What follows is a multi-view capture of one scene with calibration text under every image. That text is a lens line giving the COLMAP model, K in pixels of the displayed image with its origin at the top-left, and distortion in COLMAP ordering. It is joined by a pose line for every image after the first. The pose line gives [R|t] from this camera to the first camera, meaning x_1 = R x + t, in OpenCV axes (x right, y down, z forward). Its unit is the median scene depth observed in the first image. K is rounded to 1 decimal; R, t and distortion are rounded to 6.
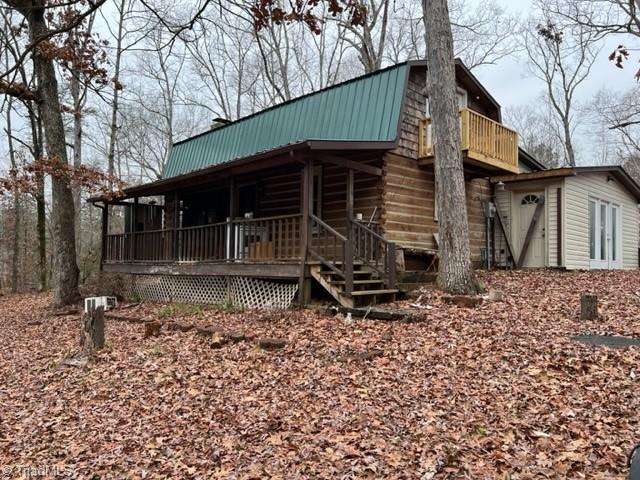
lens RADIAL K [[470.1, 0, 322.0], [0, 470.1, 241.9], [0, 0, 1]] dist [0.050950, -0.062017]
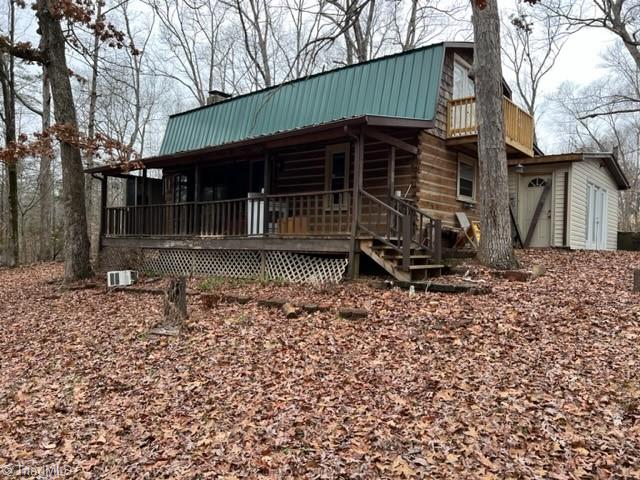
lens RADIAL K [[470.1, 0, 322.0], [0, 470.1, 241.9], [0, 0, 1]] dist [0.050950, -0.062017]
pose [[0.994747, 0.015152, 0.101237, -0.182971], [-0.019097, 0.999091, 0.038112, 0.014364], [-0.100567, -0.039845, 0.994132, -0.003642]]
